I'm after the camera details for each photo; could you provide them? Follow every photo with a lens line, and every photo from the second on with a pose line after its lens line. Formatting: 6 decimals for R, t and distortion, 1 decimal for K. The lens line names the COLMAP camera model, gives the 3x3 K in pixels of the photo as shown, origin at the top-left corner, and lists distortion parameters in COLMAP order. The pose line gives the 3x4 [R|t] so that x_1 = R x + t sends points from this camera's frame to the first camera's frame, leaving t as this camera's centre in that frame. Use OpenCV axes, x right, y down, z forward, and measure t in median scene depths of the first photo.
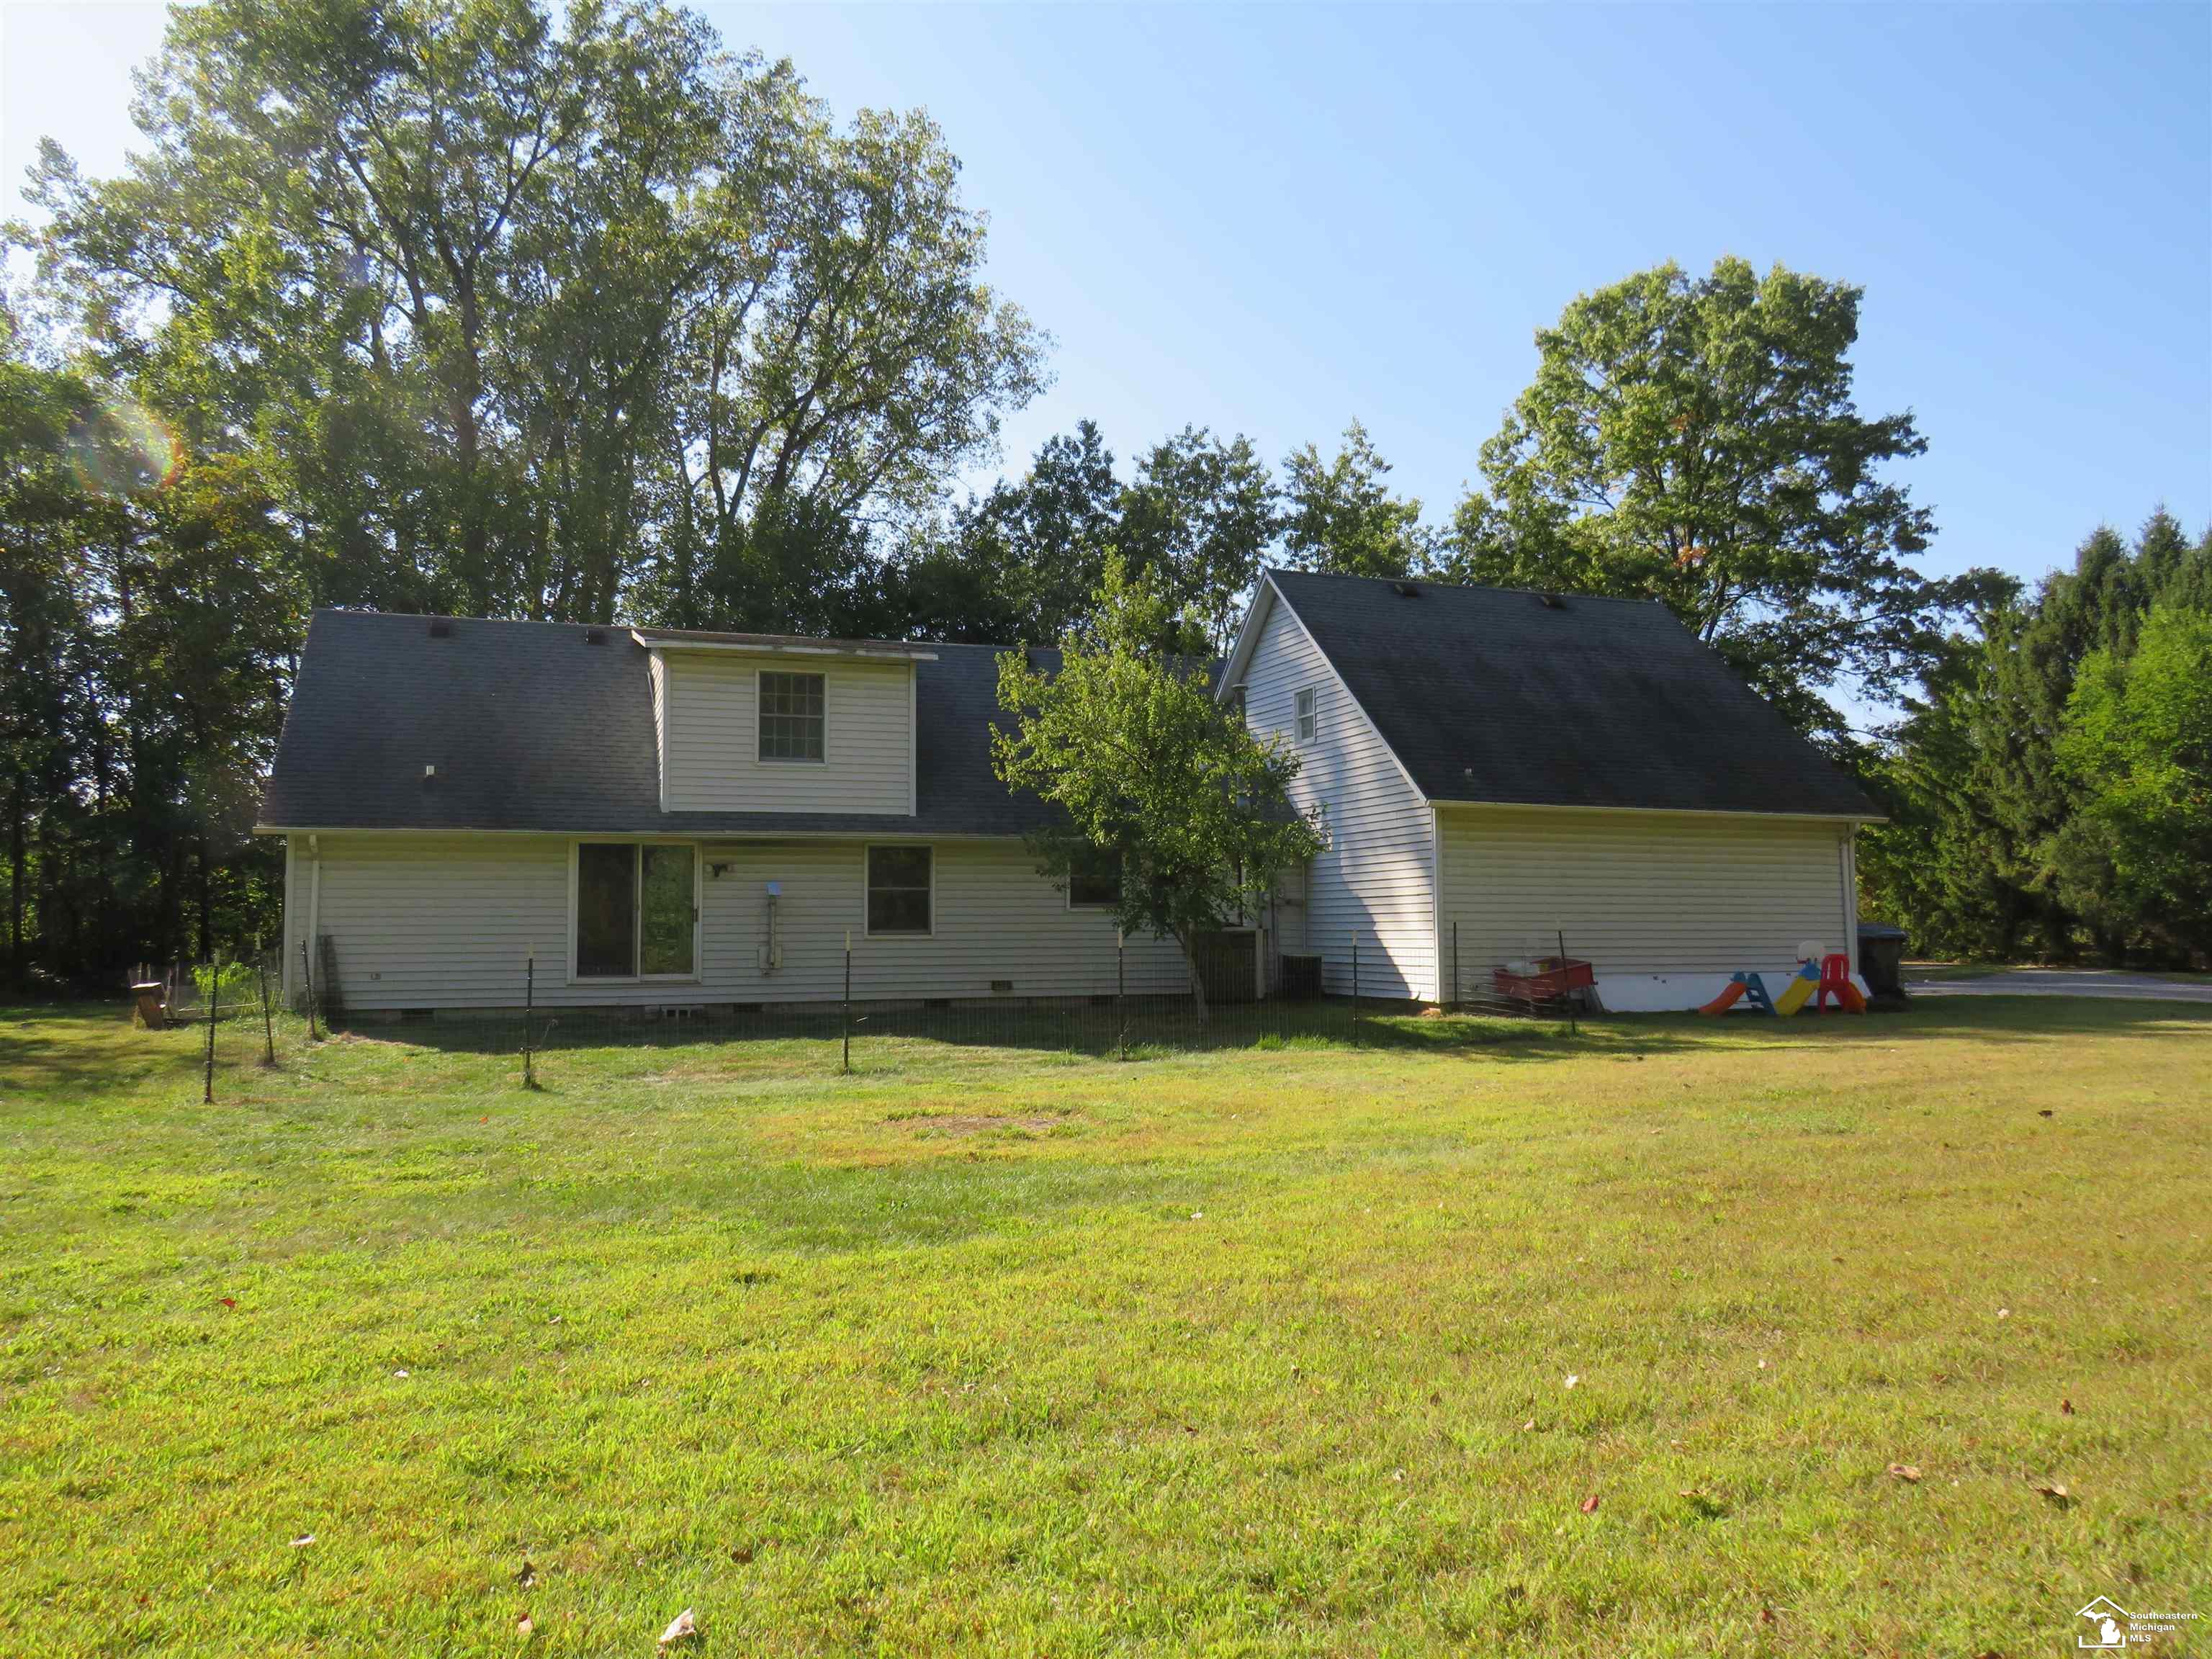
lens RADIAL K [[1606.1, 0, 1106.0], [0, 1606.1, 829.5], [0, 0, 1]] dist [-0.059203, 0.002374]
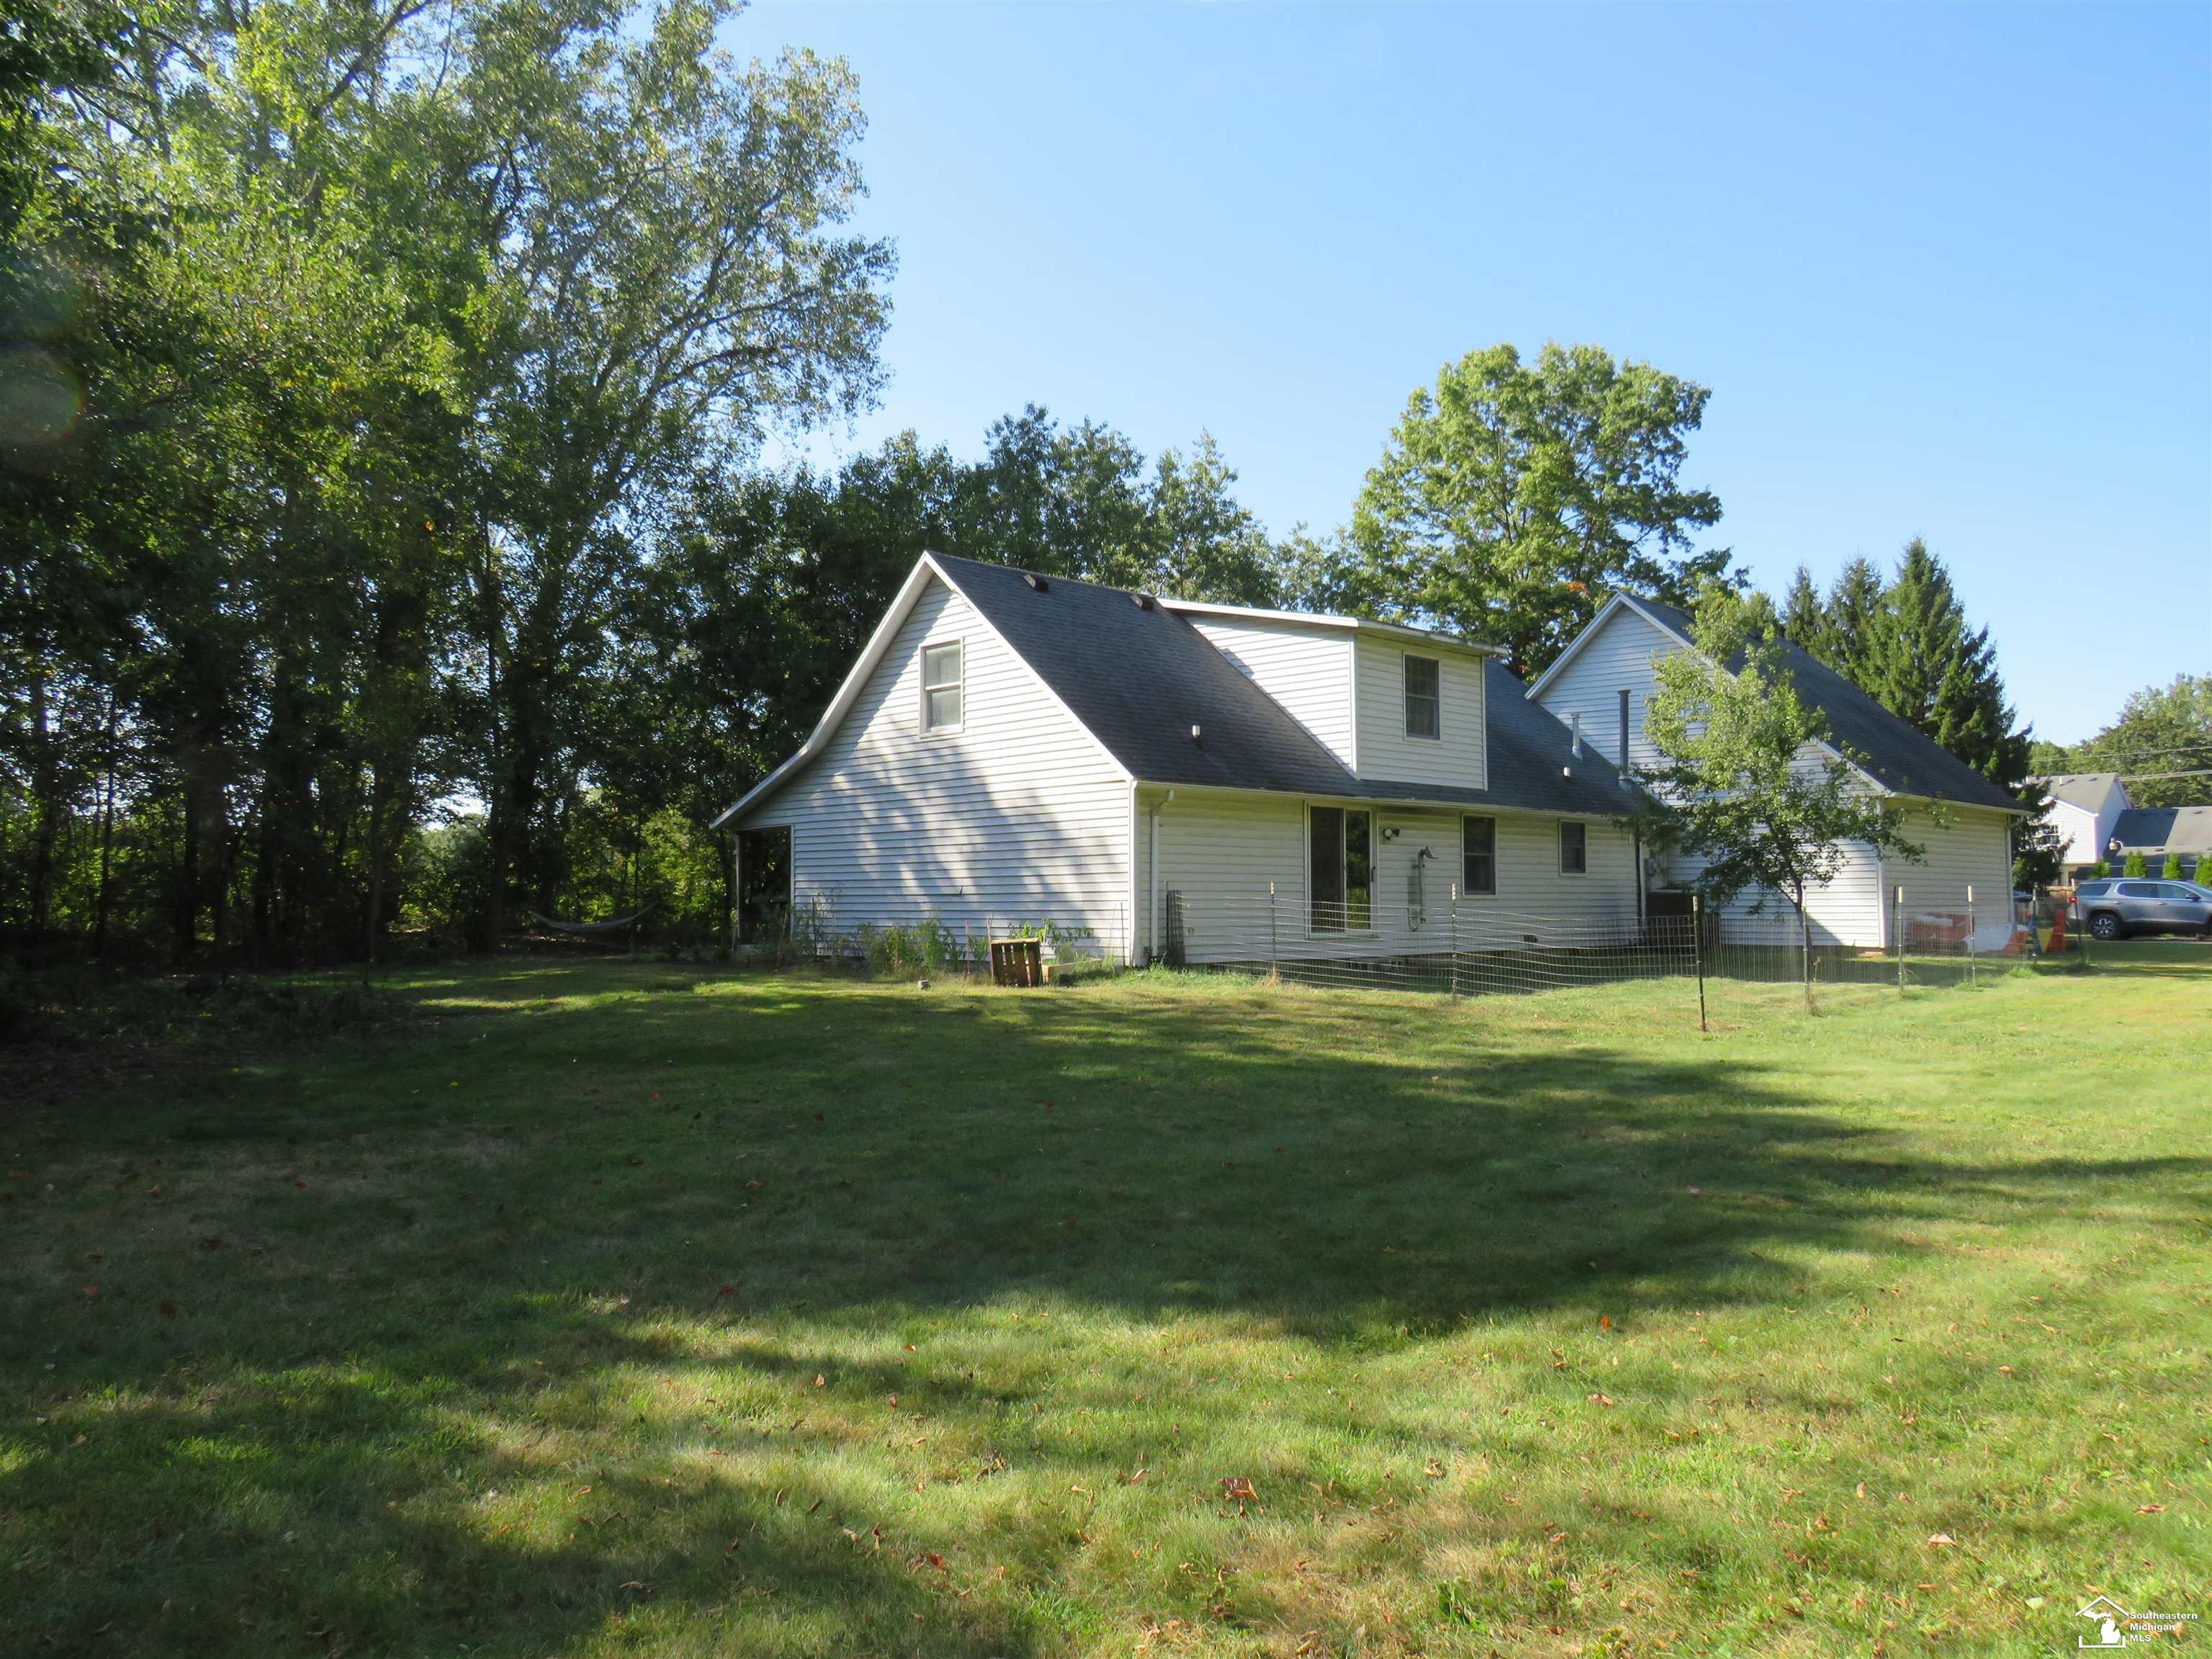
lens RADIAL K [[1606.1, 0, 1106.0], [0, 1606.1, 829.5], [0, 0, 1]] dist [-0.059203, 0.002374]
pose [[0.911367, 0.021993, 0.411006, -0.830511], [-0.027968, 0.999572, 0.008530, 0.017200], [-0.410642, -0.019269, 0.911593, 0.076173]]
